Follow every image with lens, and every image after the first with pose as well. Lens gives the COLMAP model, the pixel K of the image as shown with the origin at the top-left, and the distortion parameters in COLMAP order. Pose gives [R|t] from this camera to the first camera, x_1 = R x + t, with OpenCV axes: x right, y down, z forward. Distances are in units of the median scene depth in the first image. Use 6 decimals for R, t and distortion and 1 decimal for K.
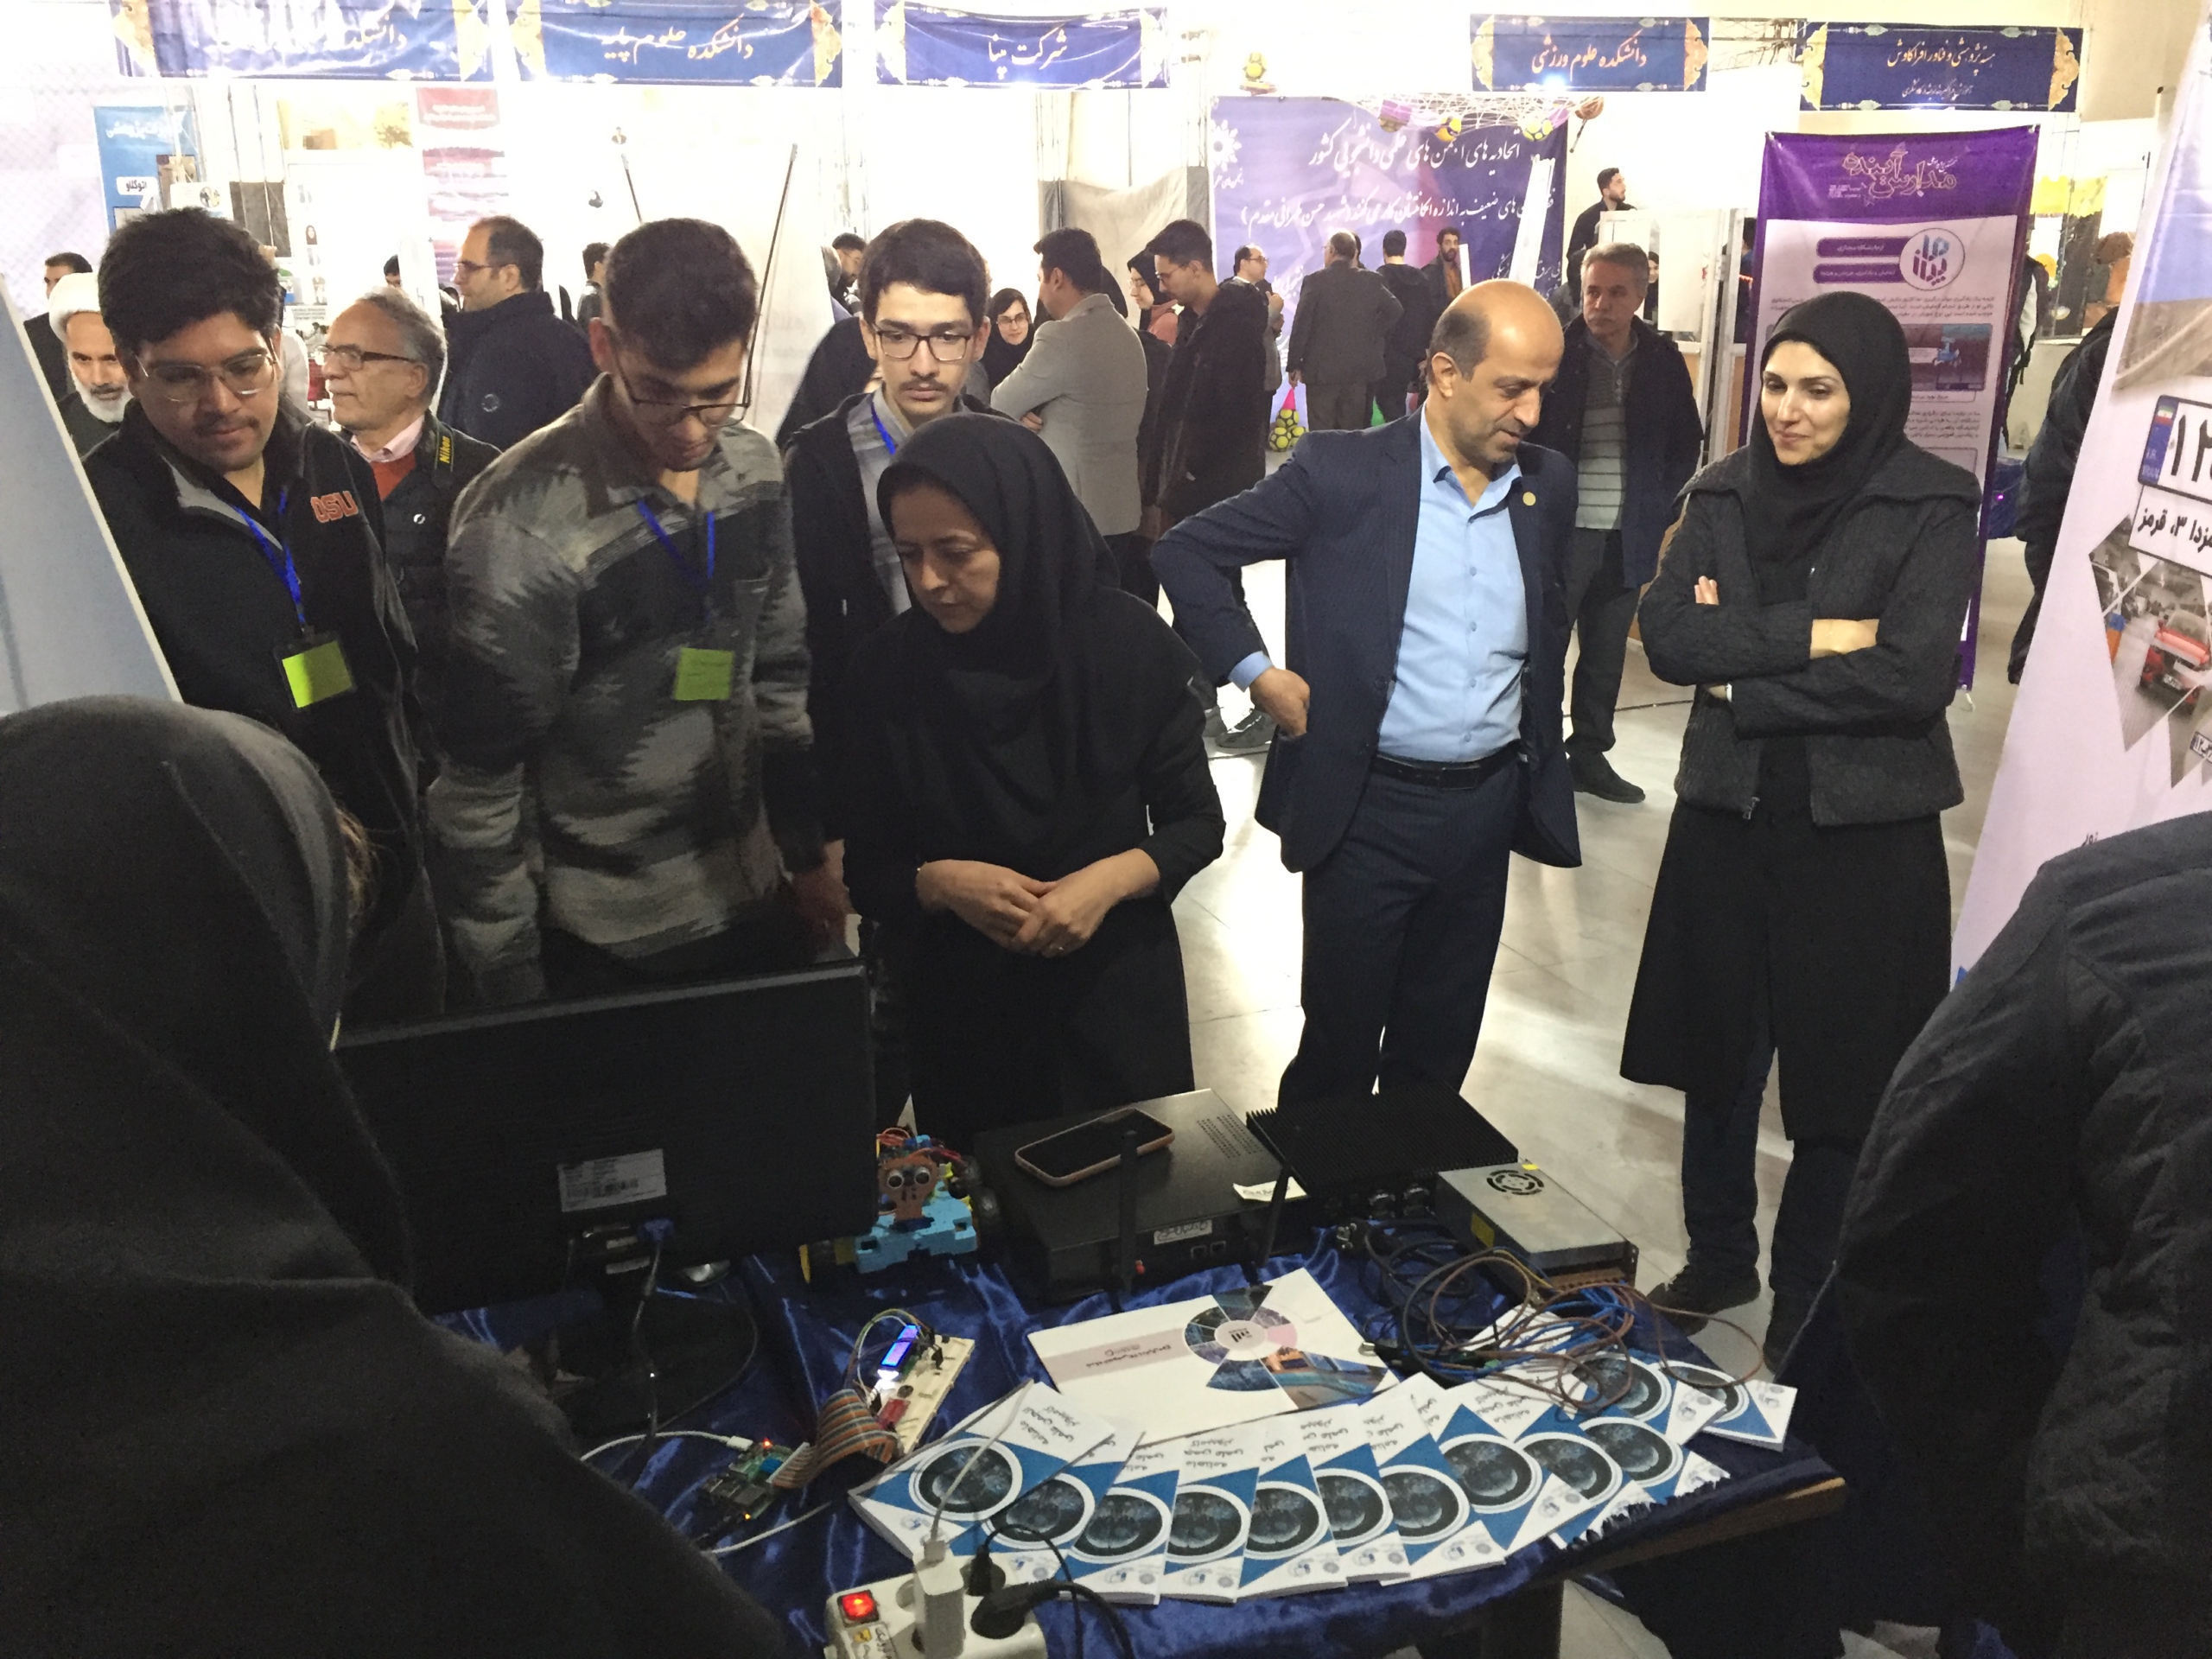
lens RADIAL K [[1901.2, 0, 1114.2], [0, 1901.2, 831.8], [0, 0, 1]] dist [0.093740, -0.129253]
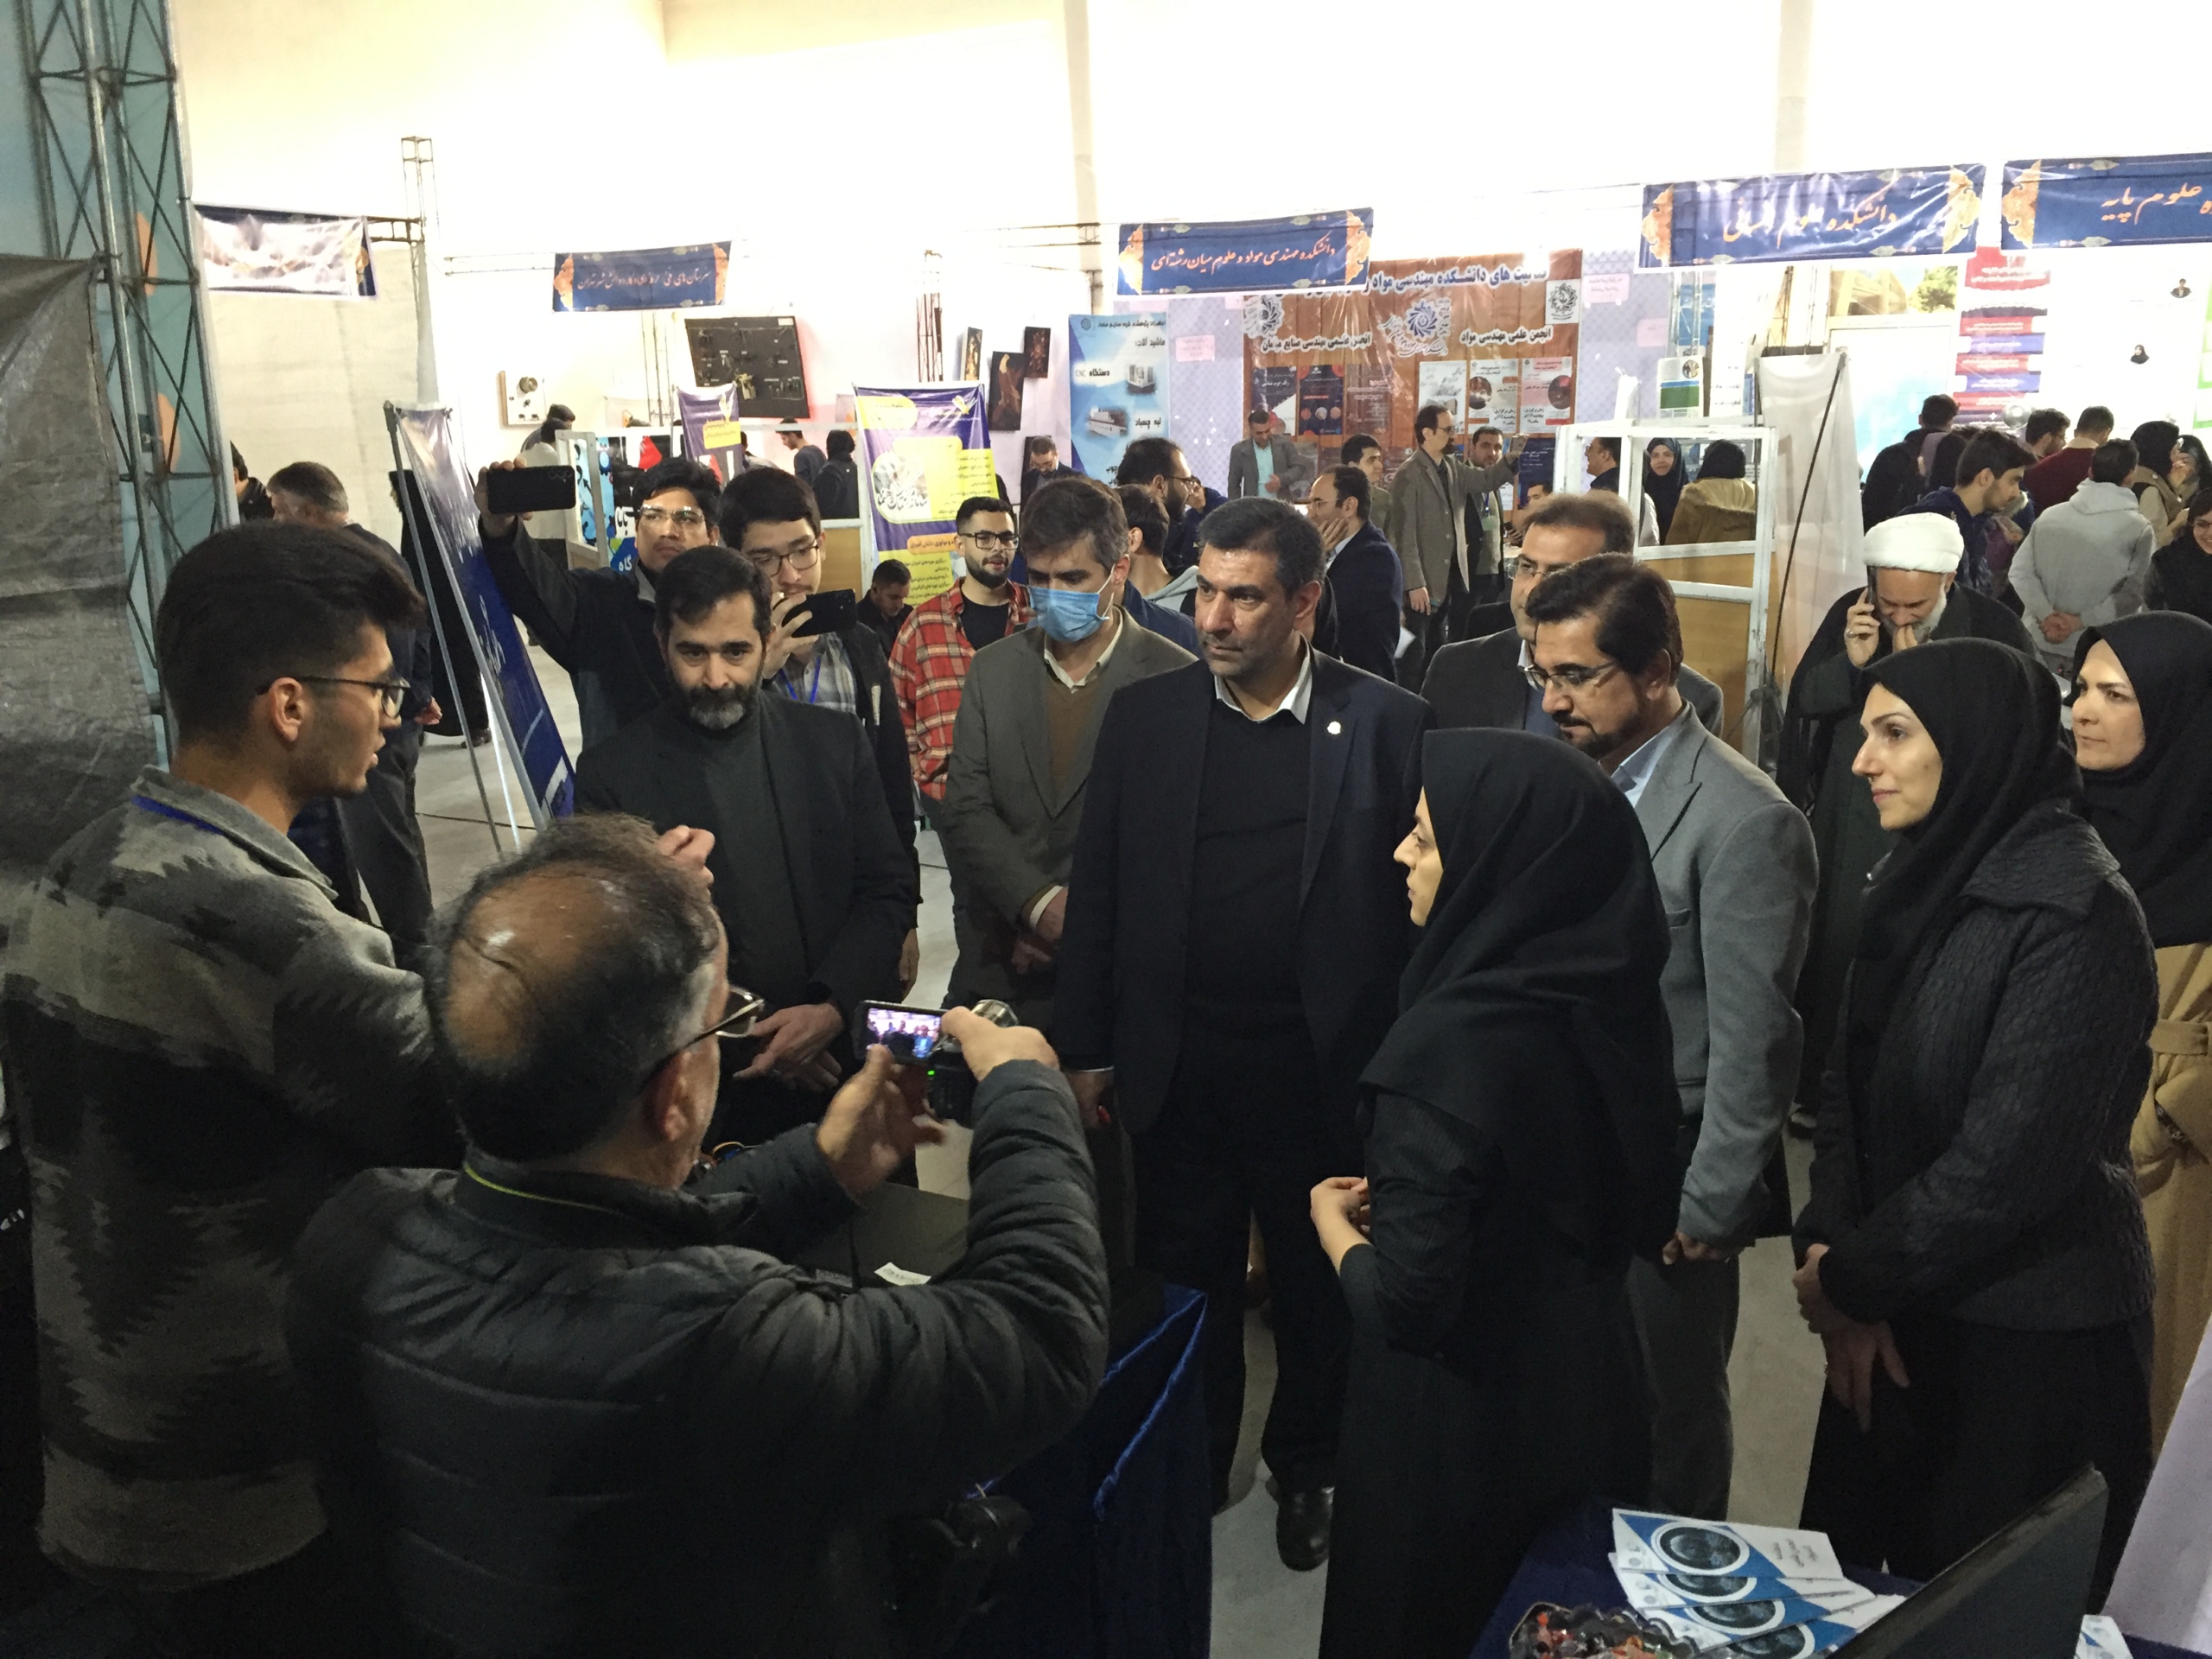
lens RADIAL K [[1901.2, 0, 1114.2], [0, 1901.2, 831.8], [0, 0, 1]] dist [0.093740, -0.129253]
pose [[0.647358, 0.177682, -0.741186, 0.181857], [-0.220703, 0.974485, 0.040846, -0.036394], [0.729533, 0.137140, 0.670056, 0.041307]]
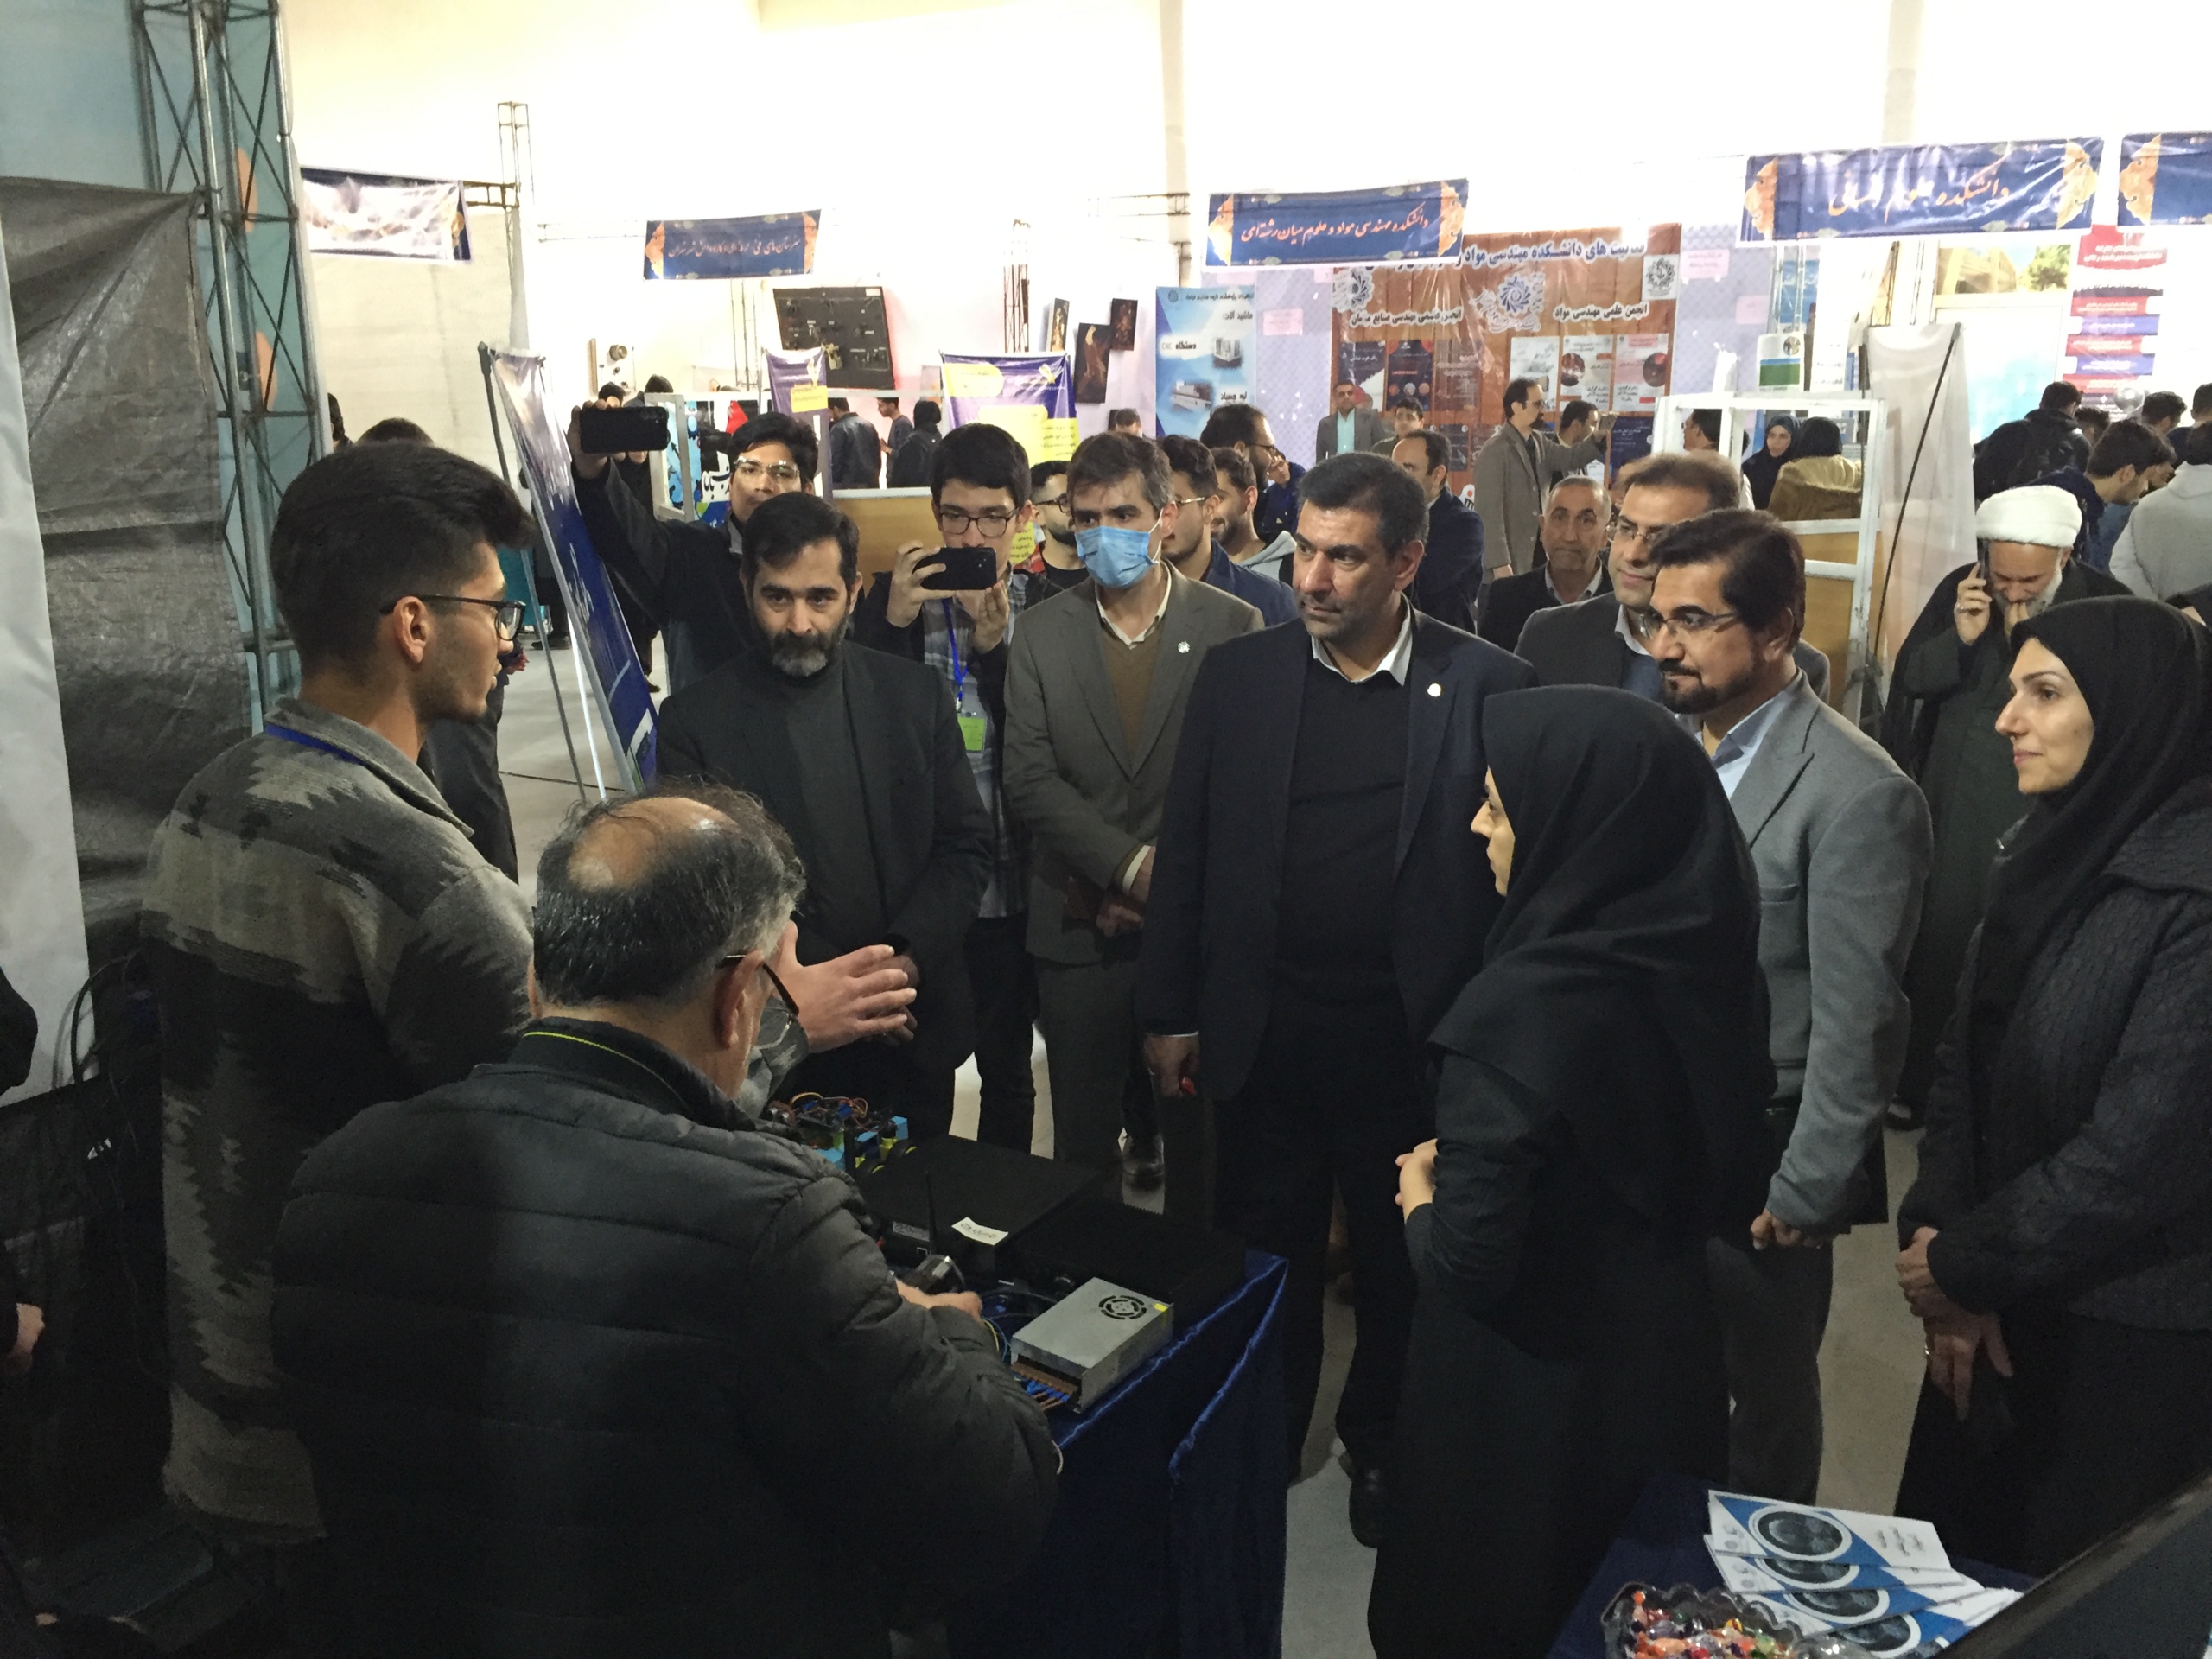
lens RADIAL K [[1903.3, 0, 1113.7], [0, 1903.3, 827.6], [0, 0, 1]] dist [0.087661, -0.119142]
pose [[0.614284, 0.196537, -0.764218, 0.177536], [-0.238593, 0.969414, 0.057525, -0.032174], [0.752149, 0.147000, 0.642388, 0.043459]]
